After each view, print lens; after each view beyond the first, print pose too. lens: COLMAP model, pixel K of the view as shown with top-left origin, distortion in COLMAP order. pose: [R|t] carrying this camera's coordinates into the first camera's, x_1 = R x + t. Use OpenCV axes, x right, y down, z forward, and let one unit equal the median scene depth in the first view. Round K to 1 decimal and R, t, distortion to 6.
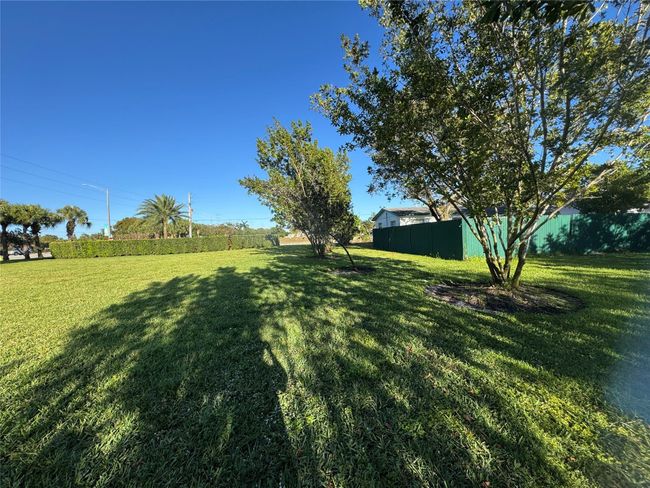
lens RADIAL K [[258.4, 0, 325.0], [0, 258.4, 244.0], [0, 0, 1]] dist [-0.002701, -0.000046]
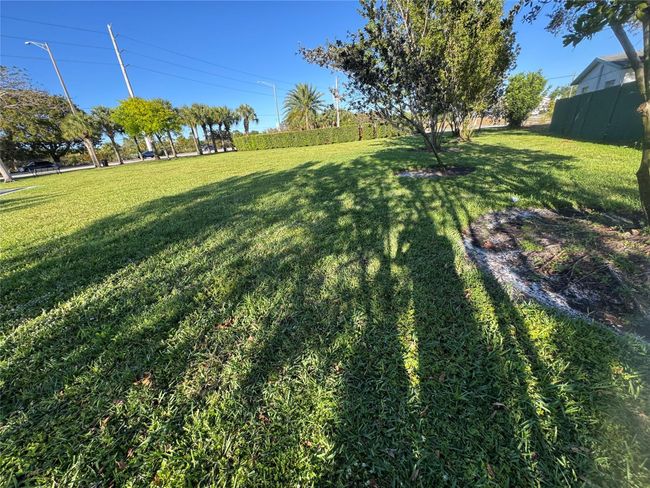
lens RADIAL K [[258.4, 0, 325.0], [0, 258.4, 244.0], [0, 0, 1]] dist [-0.002701, -0.000046]
pose [[0.832033, 0.184897, -0.523006, 0.086031], [0.039265, 0.920822, 0.388002, -0.000053], [0.553335, -0.343366, 0.758894, 0.074691]]
